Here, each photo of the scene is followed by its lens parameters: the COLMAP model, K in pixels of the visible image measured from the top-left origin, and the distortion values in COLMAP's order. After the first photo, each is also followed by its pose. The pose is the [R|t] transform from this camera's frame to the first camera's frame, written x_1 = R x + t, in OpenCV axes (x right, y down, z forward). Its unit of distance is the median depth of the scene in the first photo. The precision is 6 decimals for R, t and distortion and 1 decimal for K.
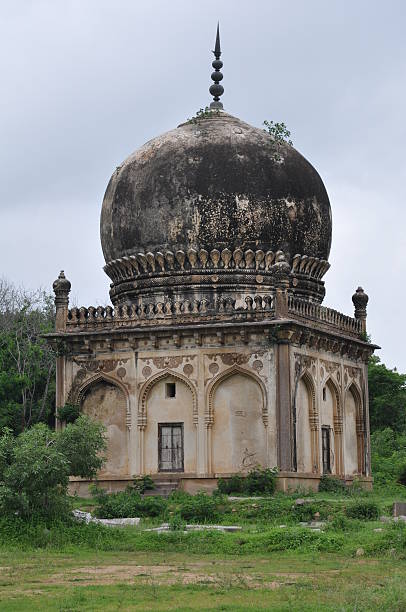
lens RADIAL K [[1524.0, 0, 203.0], [0, 1524.0, 306.0], [0, 0, 1]] dist [0.584772, -0.063989]
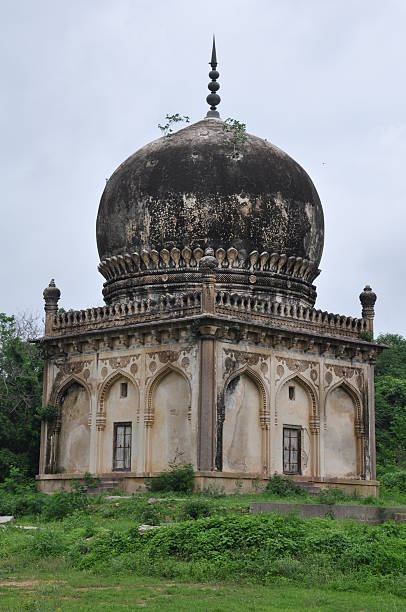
lens RADIAL K [[1185.6, 0, 203.0], [0, 1185.6, 306.0], [0, 0, 1]] dist [0.346904, -0.029537]
pose [[0.928624, -0.038471, -0.369023, 0.317833], [0.023796, 0.998738, -0.044236, 0.035424], [0.370259, 0.032298, 0.928367, 0.283973]]
